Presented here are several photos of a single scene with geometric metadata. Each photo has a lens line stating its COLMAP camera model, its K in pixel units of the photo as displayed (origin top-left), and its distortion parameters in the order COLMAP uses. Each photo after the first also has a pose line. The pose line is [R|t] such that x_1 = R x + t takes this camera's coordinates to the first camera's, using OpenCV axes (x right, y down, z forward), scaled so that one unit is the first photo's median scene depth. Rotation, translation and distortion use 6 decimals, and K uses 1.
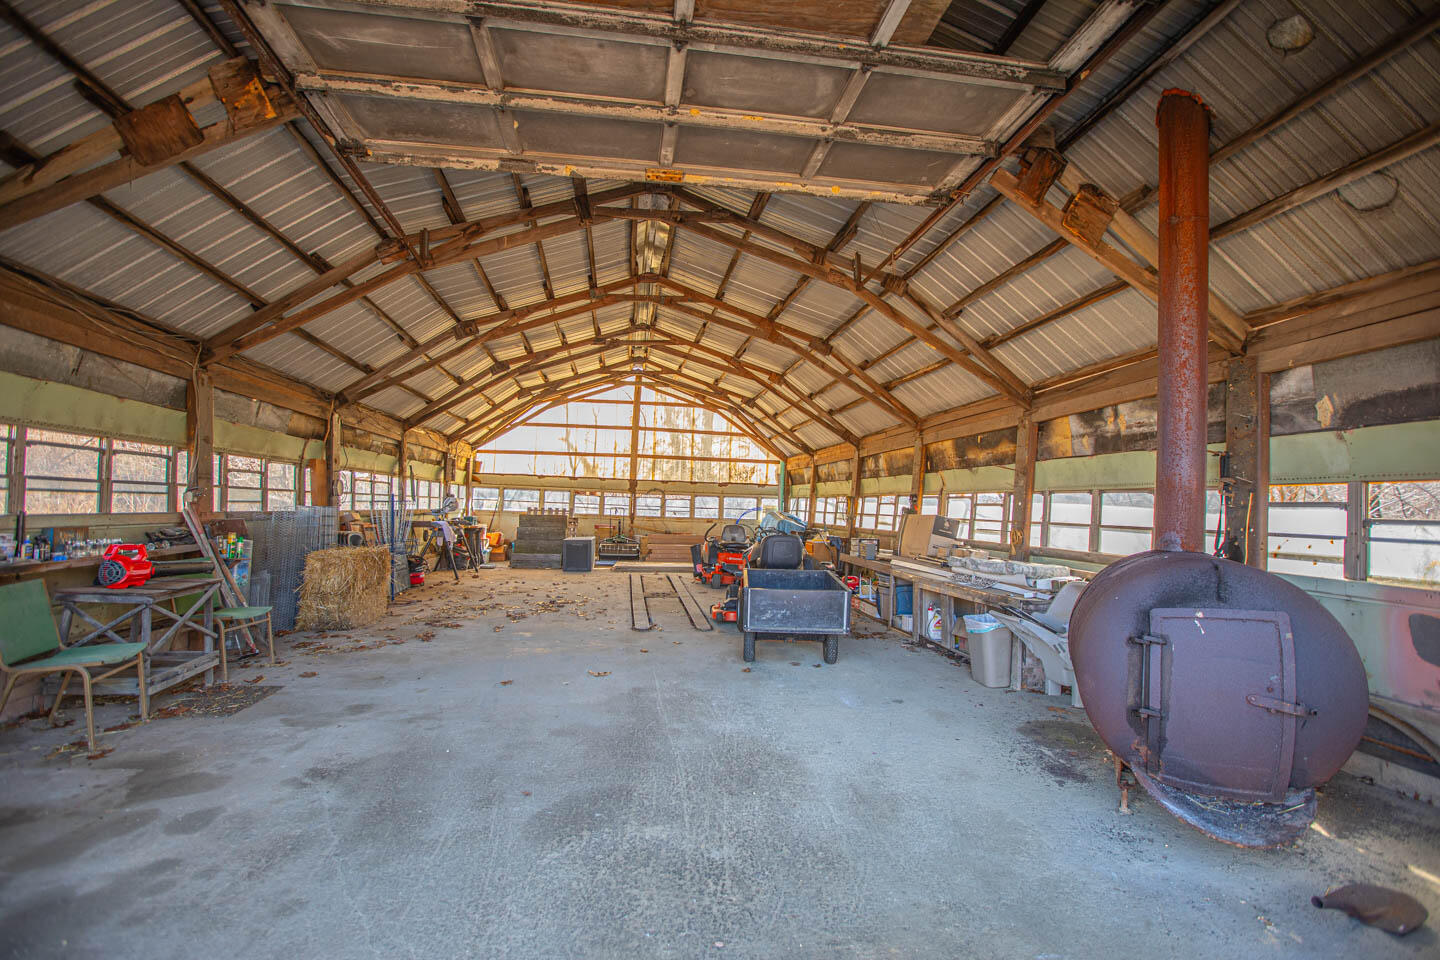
lens RADIAL K [[691.2, 0, 720.0], [0, 691.2, 480.0], [0, 0, 1]] dist [-0.000320, 0.000100]
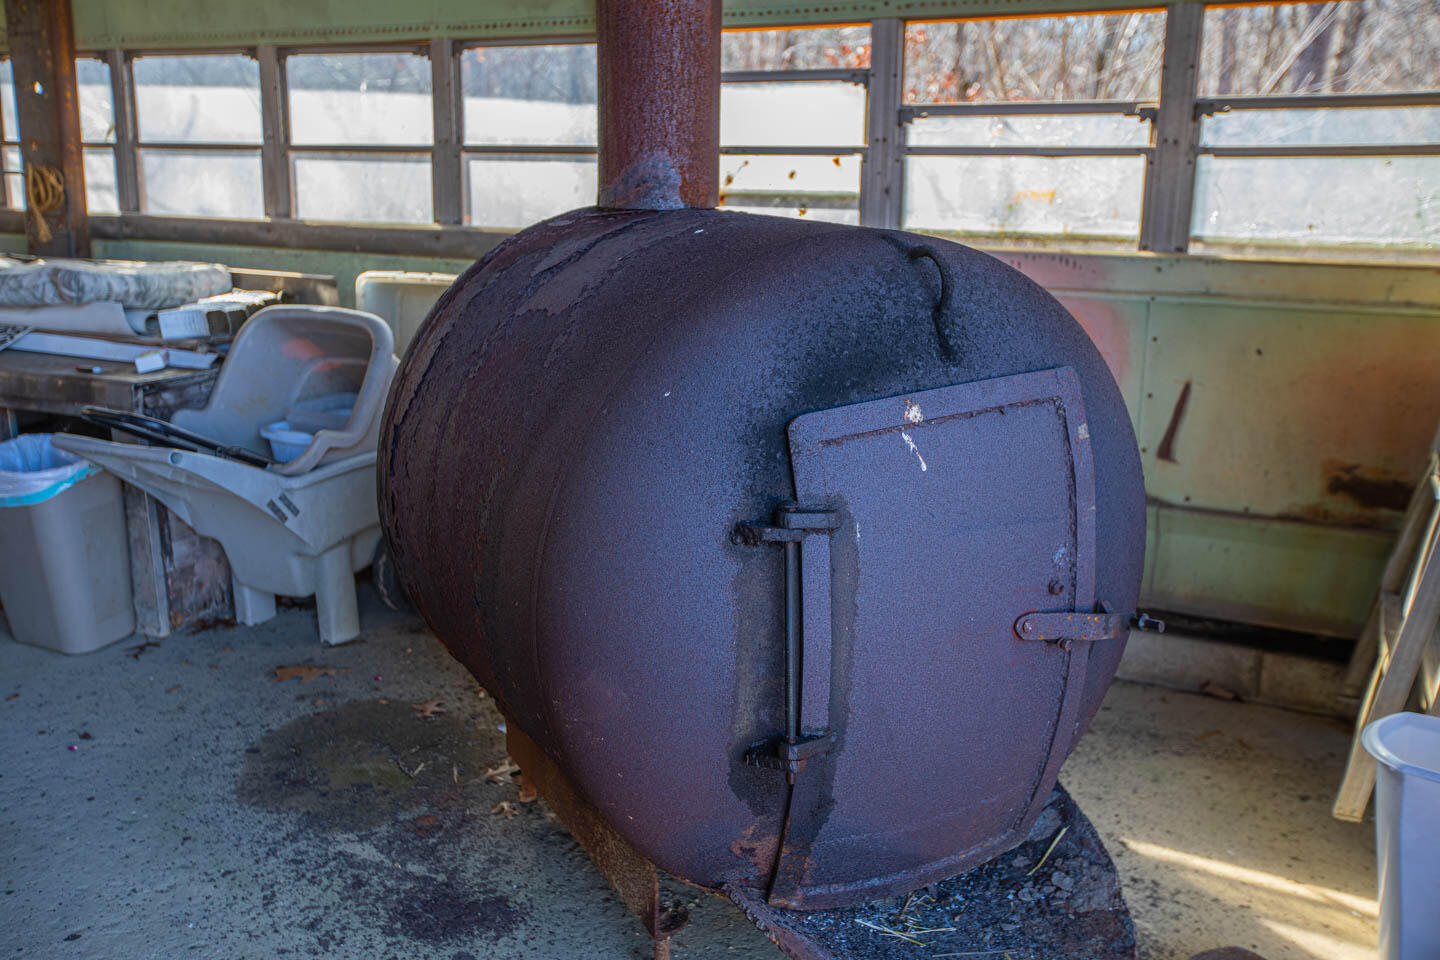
lens RADIAL K [[1313.8, 0, 720.0], [0, 1313.8, 480.0], [0, 0, 1]] dist [-0.005150, 0.116284]
pose [[0.585682, -0.233588, 0.776152, 0.118285], [-0.011417, 0.955101, 0.296059, 0.032904], [-0.810460, -0.182258, 0.556719, 0.510350]]
